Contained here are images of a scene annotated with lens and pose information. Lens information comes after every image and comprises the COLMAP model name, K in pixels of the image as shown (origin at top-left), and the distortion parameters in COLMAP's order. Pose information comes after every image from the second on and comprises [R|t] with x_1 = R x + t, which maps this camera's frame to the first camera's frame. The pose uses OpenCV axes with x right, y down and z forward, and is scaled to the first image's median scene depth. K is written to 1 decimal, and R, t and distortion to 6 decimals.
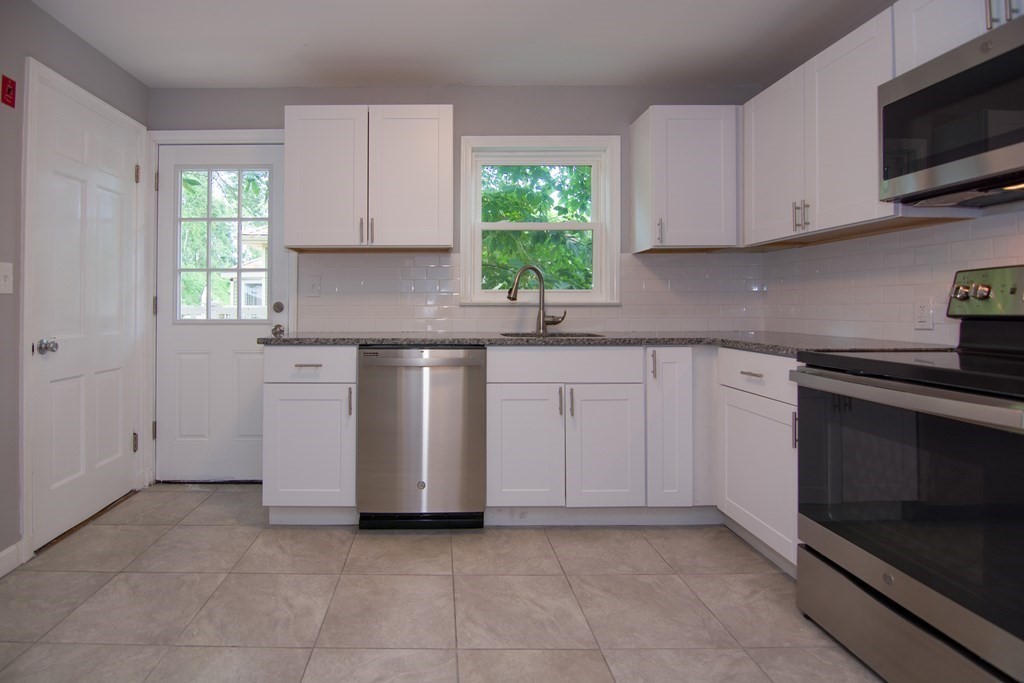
lens RADIAL K [[513.5, 0, 438.2], [0, 513.5, 301.4], [0, 0, 1]] dist [-0.009383, -0.004149]
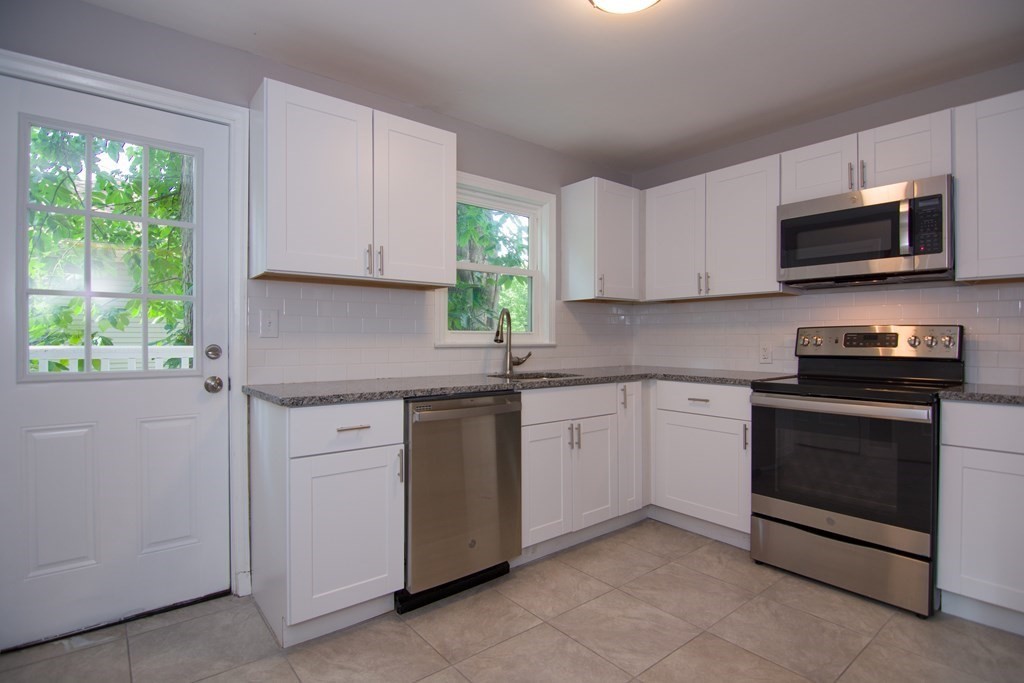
lens RADIAL K [[513.5, 0, 521.3], [0, 513.5, 335.4], [0, 0, 1]] dist [-0.009383, -0.004149]
pose [[0.774549, 0.008591, 0.632456, -0.549635], [-0.008761, 0.999958, -0.002854, -0.017526], [-0.632454, -0.003331, 0.774591, 0.220032]]
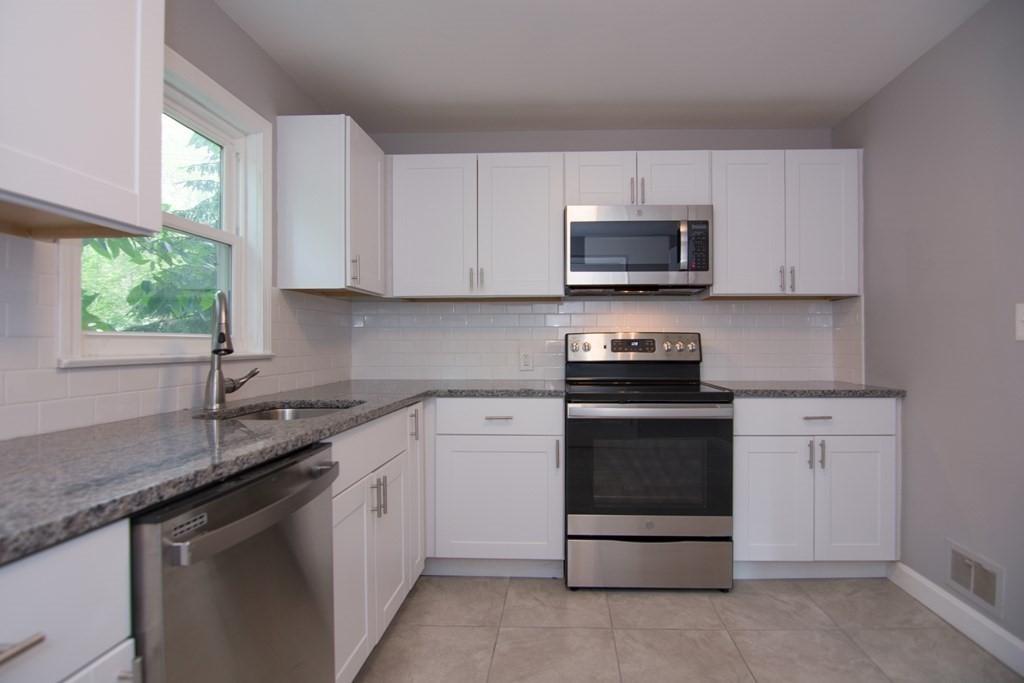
lens RADIAL K [[513.5, 0, 574.5], [0, 513.5, 343.9], [0, 0, 1]] dist [-0.009383, -0.004149]
pose [[0.022261, -0.001810, 0.999751, -0.465026], [-0.009670, 0.999951, 0.002026, -0.022307], [-0.999705, -0.009713, 0.022242, 0.726565]]
